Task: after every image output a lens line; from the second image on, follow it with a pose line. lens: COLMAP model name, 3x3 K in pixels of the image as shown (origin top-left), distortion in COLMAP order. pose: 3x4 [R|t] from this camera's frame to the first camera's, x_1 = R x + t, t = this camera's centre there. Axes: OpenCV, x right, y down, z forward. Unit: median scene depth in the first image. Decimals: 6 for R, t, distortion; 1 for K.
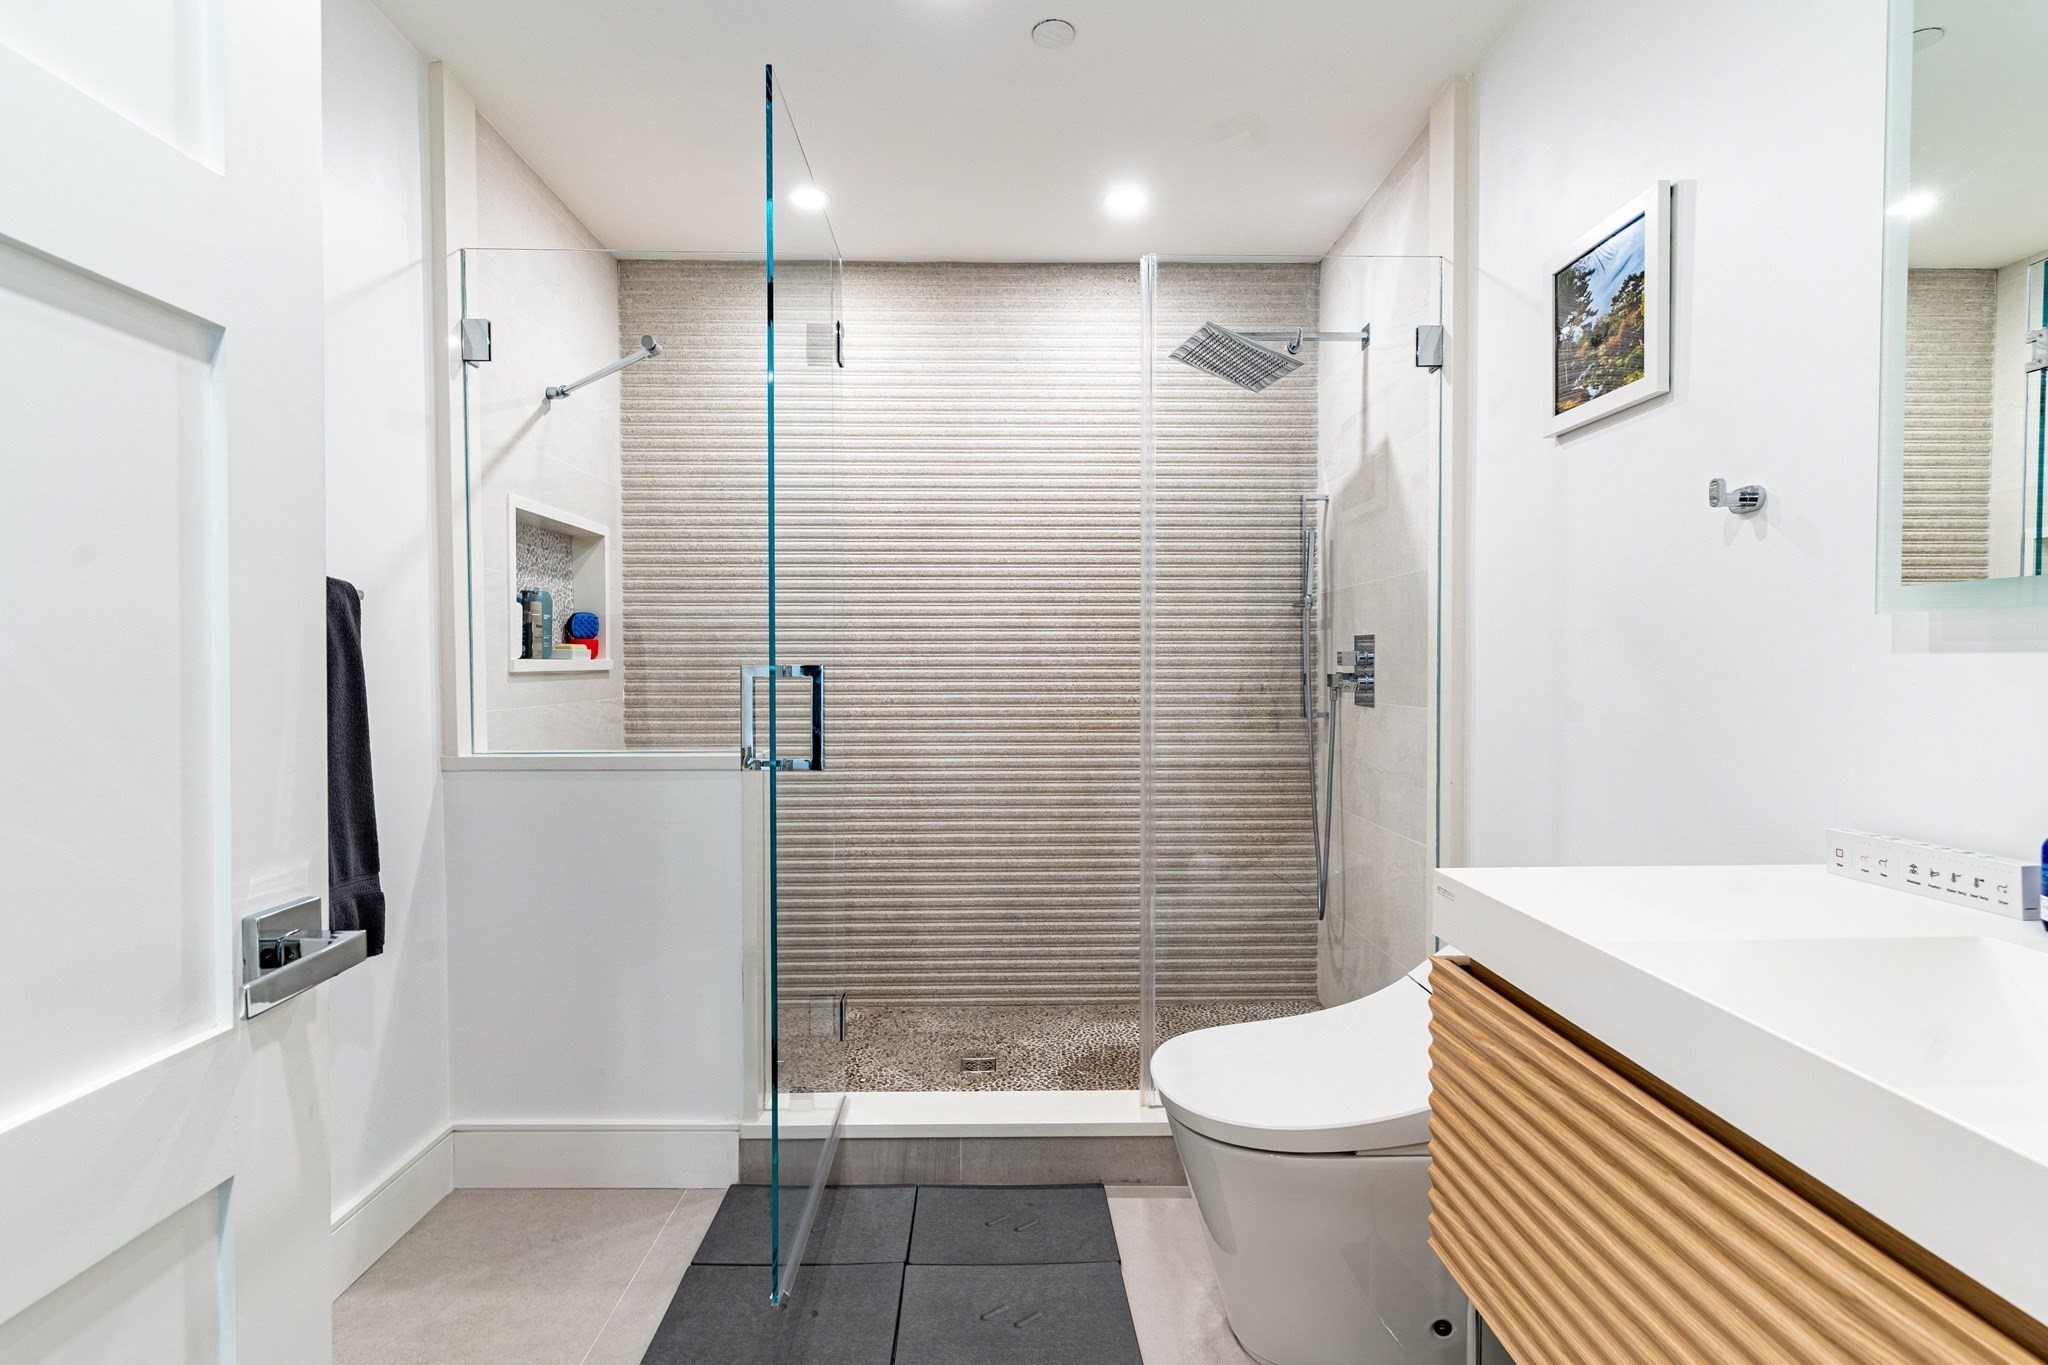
lens RADIAL K [[1011.5, 0, 1020.9], [0, 1011.5, 678.2], [0, 0, 1]] dist [0.009319, -0.002645]
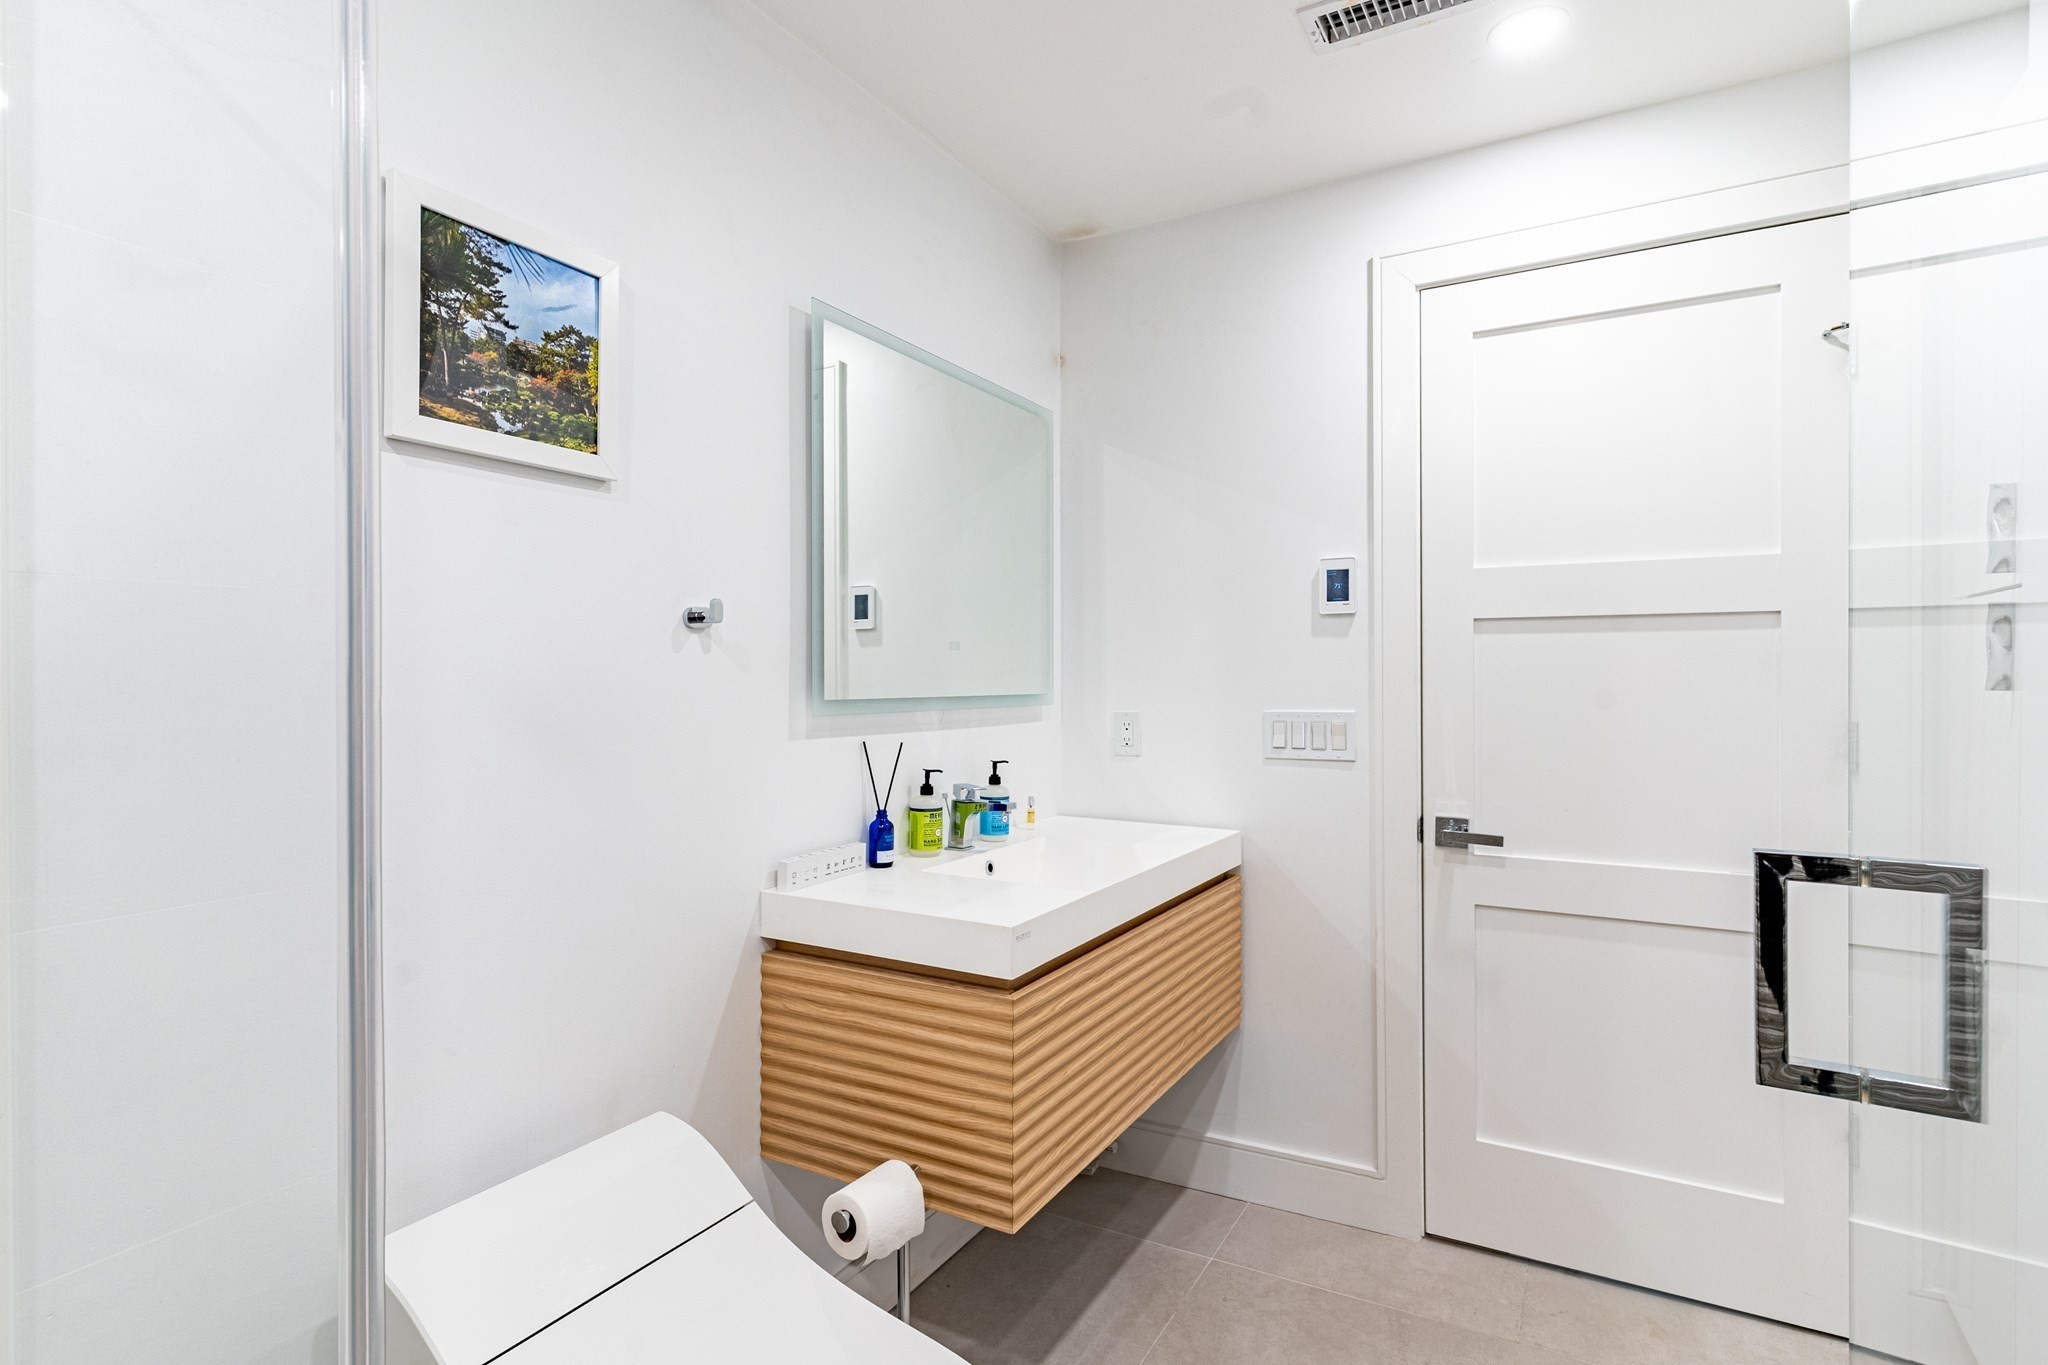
lens RADIAL K [[1011.5, 0, 1024.9], [0, 1011.5, 686.9], [0, 0, 1]] dist [0.009319, -0.002645]
pose [[-0.858087, -0.003434, 0.513494, -0.177655], [0.009414, 0.999704, 0.022417, -0.096212], [-0.513419, 0.024070, -0.857801, 1.480745]]
